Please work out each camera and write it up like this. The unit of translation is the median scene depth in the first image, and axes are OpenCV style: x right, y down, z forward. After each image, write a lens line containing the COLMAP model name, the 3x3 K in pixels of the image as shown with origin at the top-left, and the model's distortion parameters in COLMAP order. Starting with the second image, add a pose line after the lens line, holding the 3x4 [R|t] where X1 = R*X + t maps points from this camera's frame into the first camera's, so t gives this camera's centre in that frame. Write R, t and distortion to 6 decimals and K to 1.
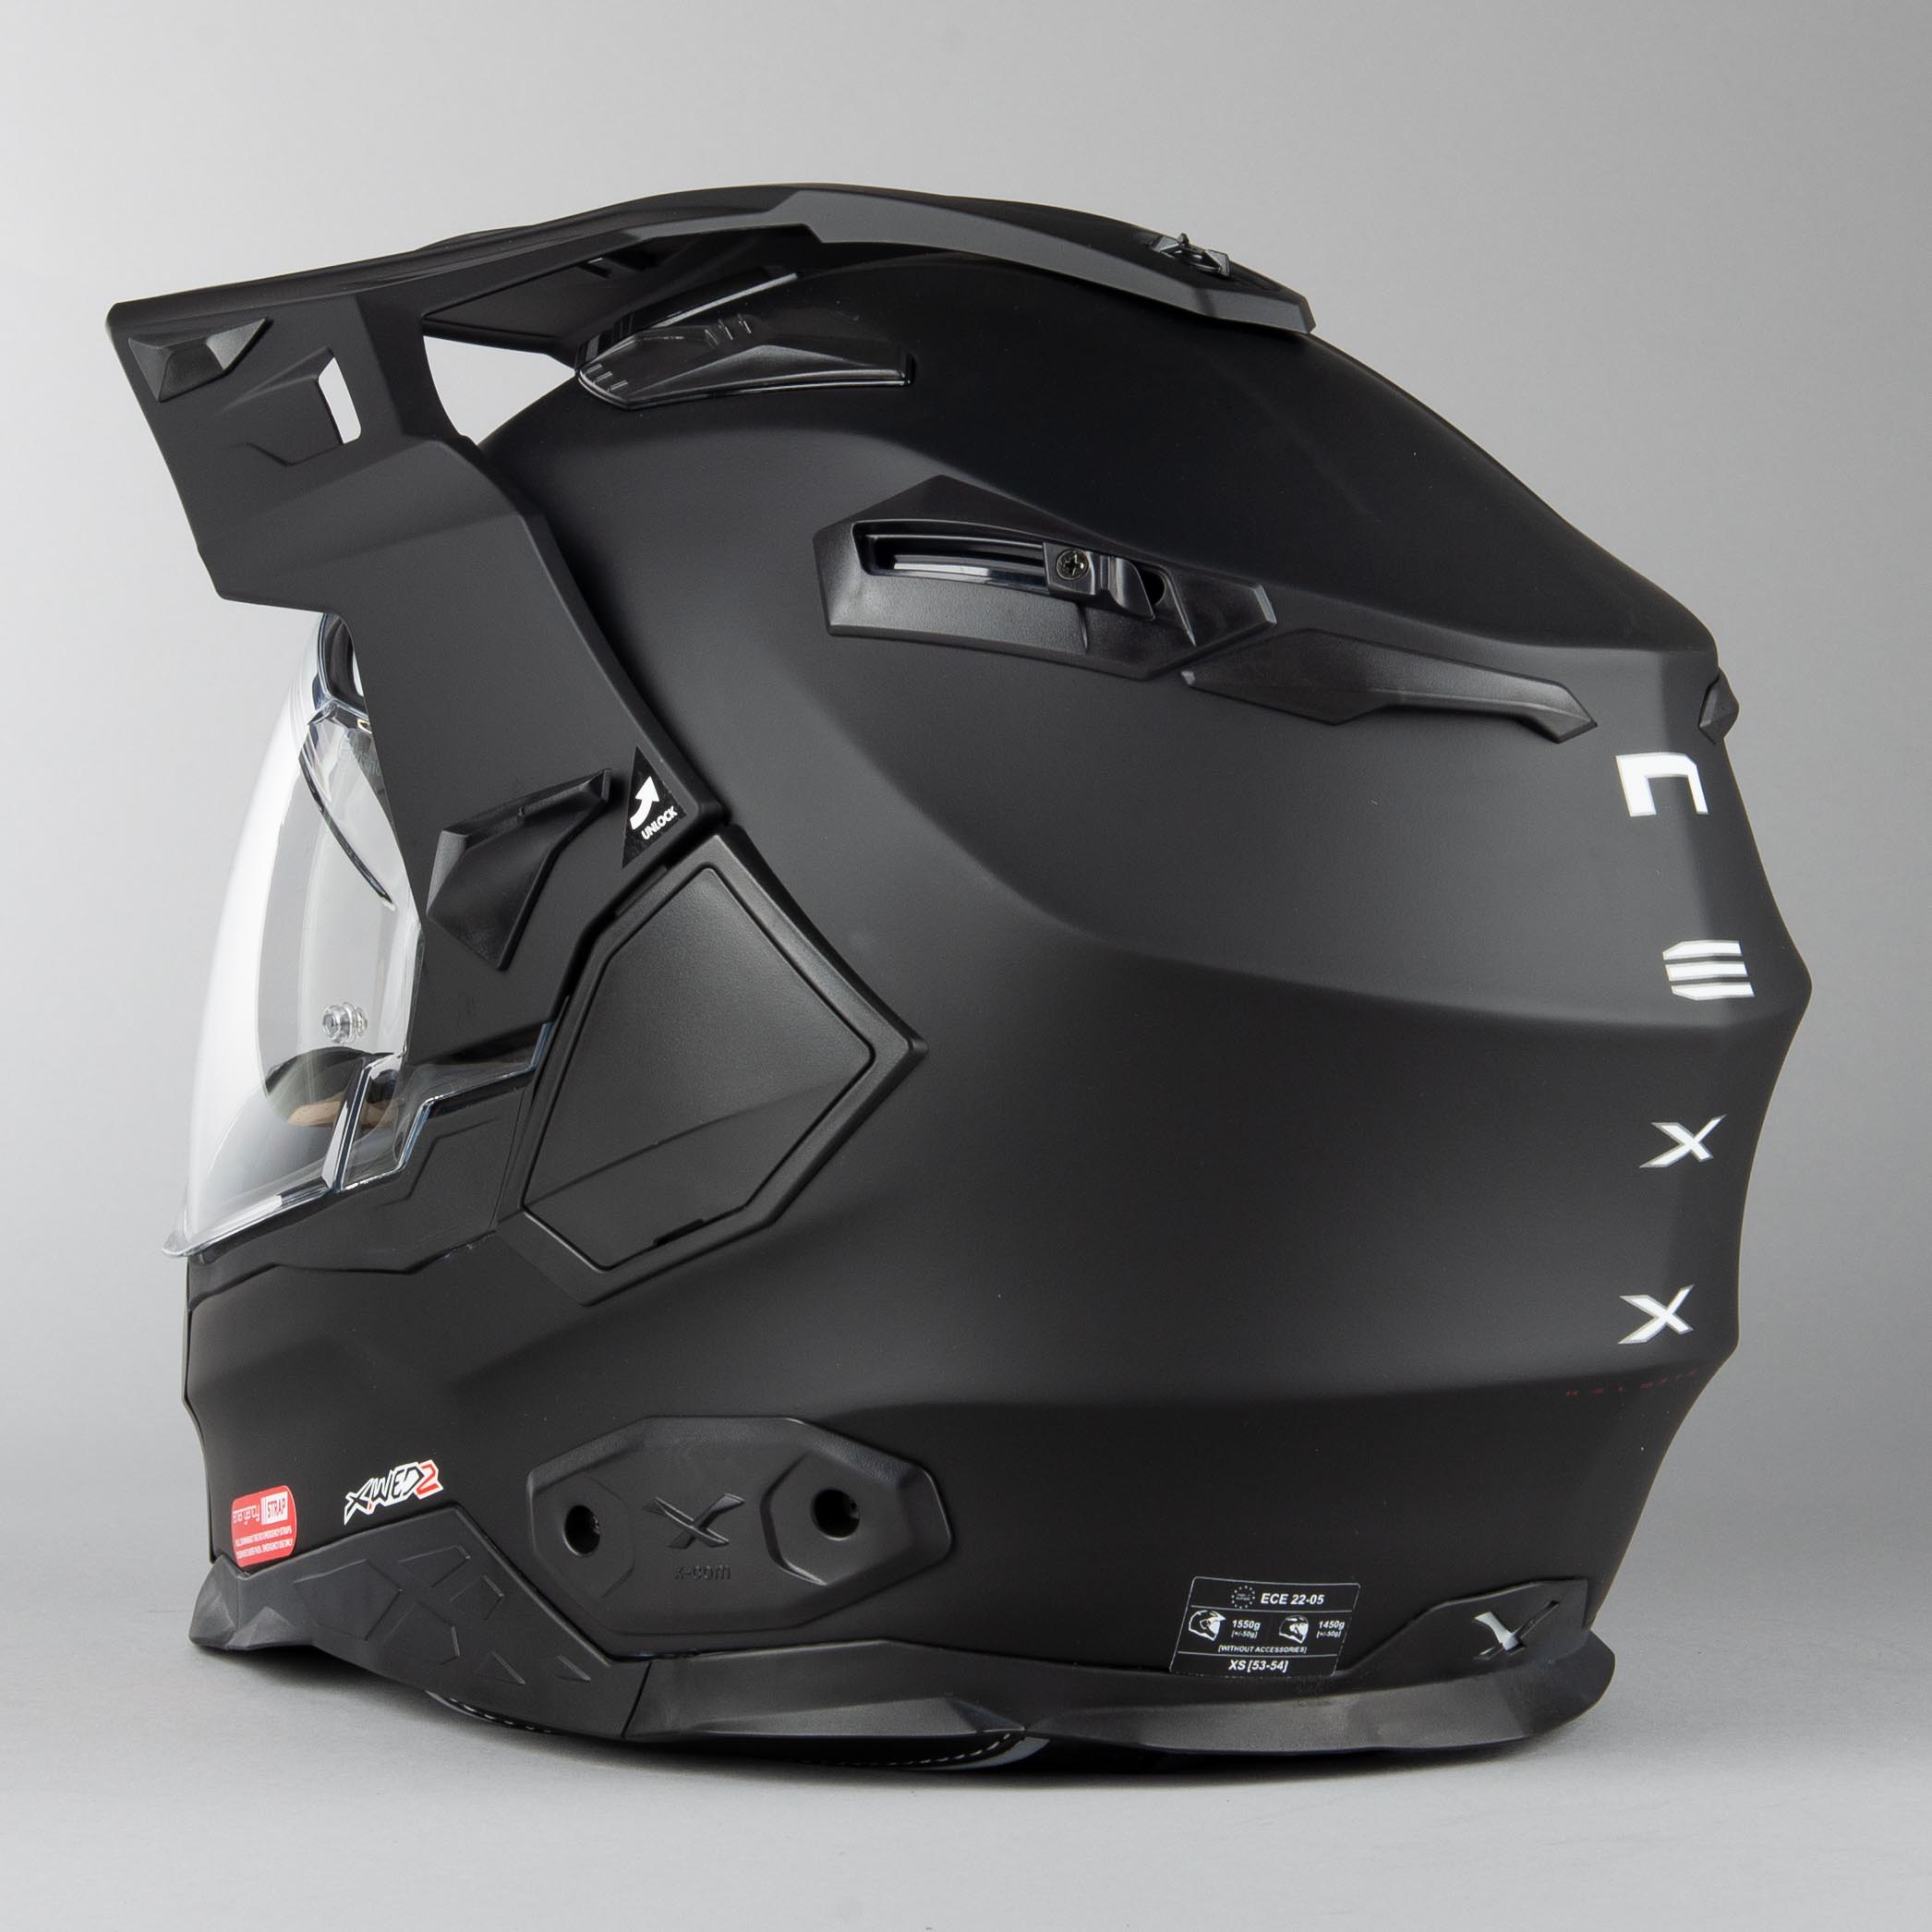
lens RADIAL K [[6603.1, 0, 966.0], [0, 6603.1, 966.0], [0, 0, 1]] dist [0.270411, 2.663157]
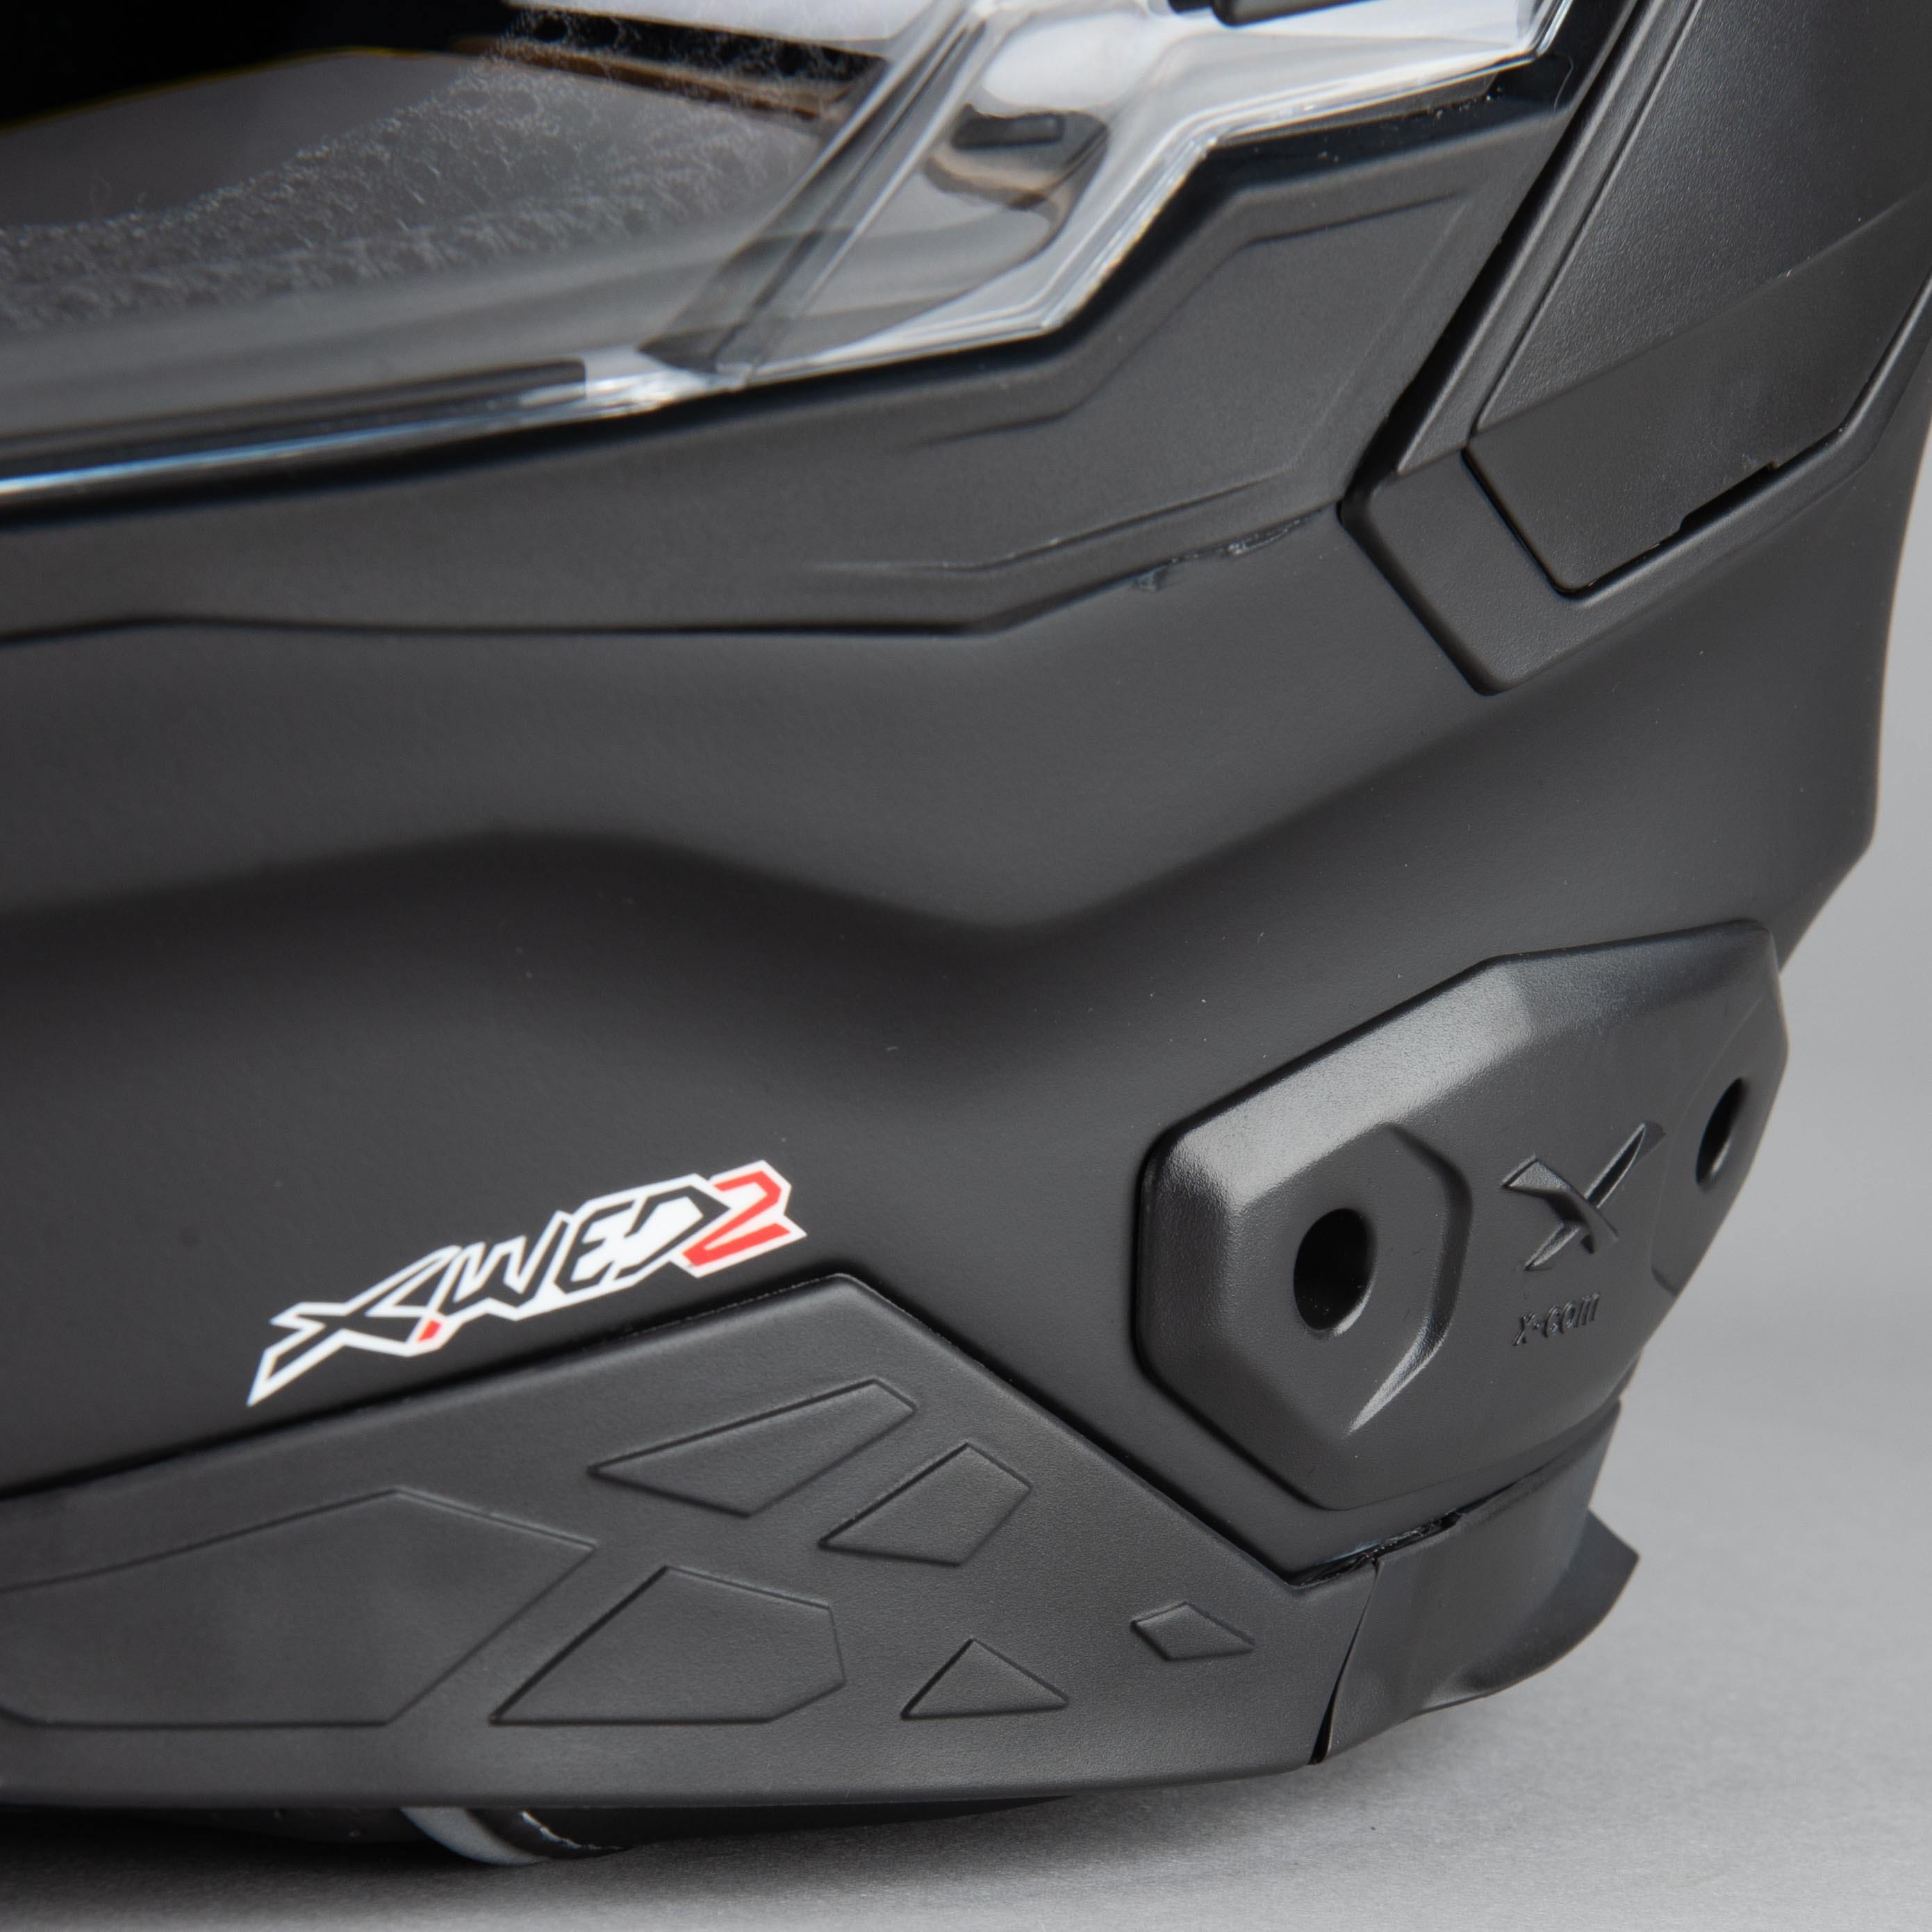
lens RADIAL K [[6448.5, 0, 966.0], [0, 6448.5, 966.0], [0, 0, 1]] dist [0.053749, 1.954508]
pose [[0.009176, -0.109963, 0.993893, -0.416226], [-0.056178, 0.992309, 0.110306, 0.026102], [-0.998379, -0.056847, 0.002928, 0.985254]]
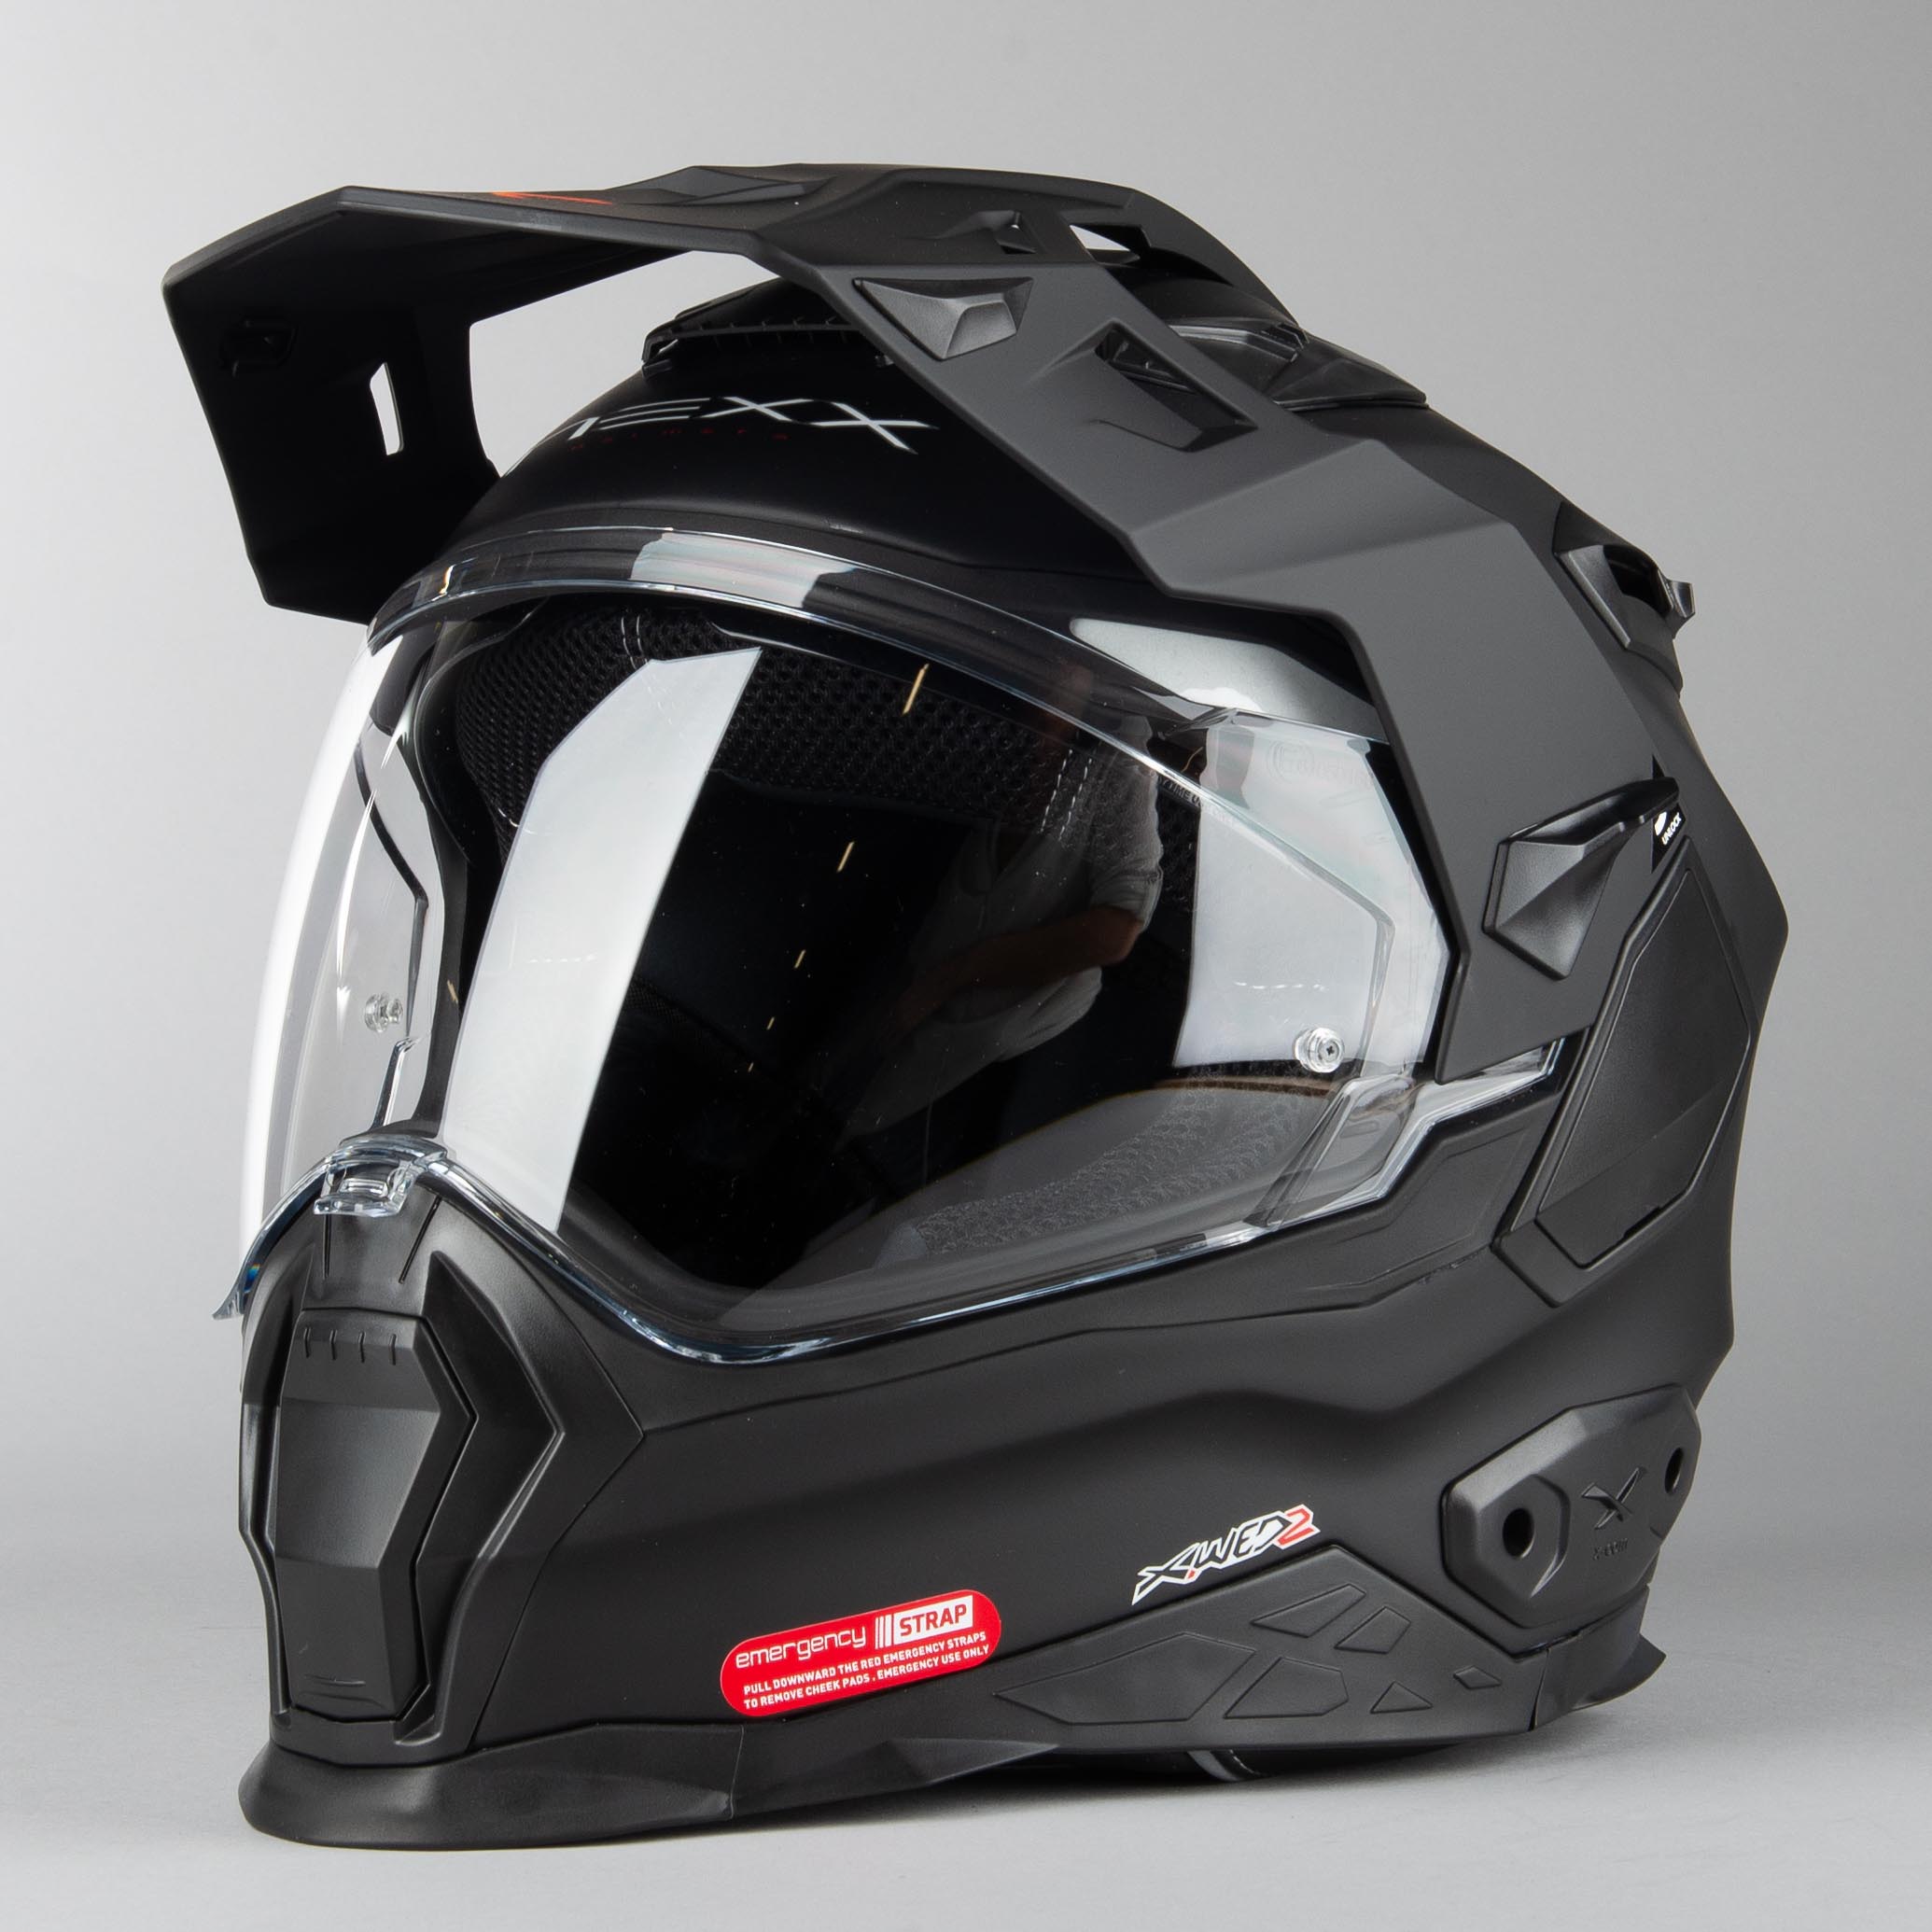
lens RADIAL K [[6603.1, 0, 966.0], [0, 6603.1, 966.0], [0, 0, 1]] dist [0.270411, 2.663157]
pose [[0.035673, -0.037233, 0.998670, -1.029128], [0.033851, 0.998777, 0.036028, -0.038892], [-0.998790, 0.032521, 0.036890, 1.006990]]
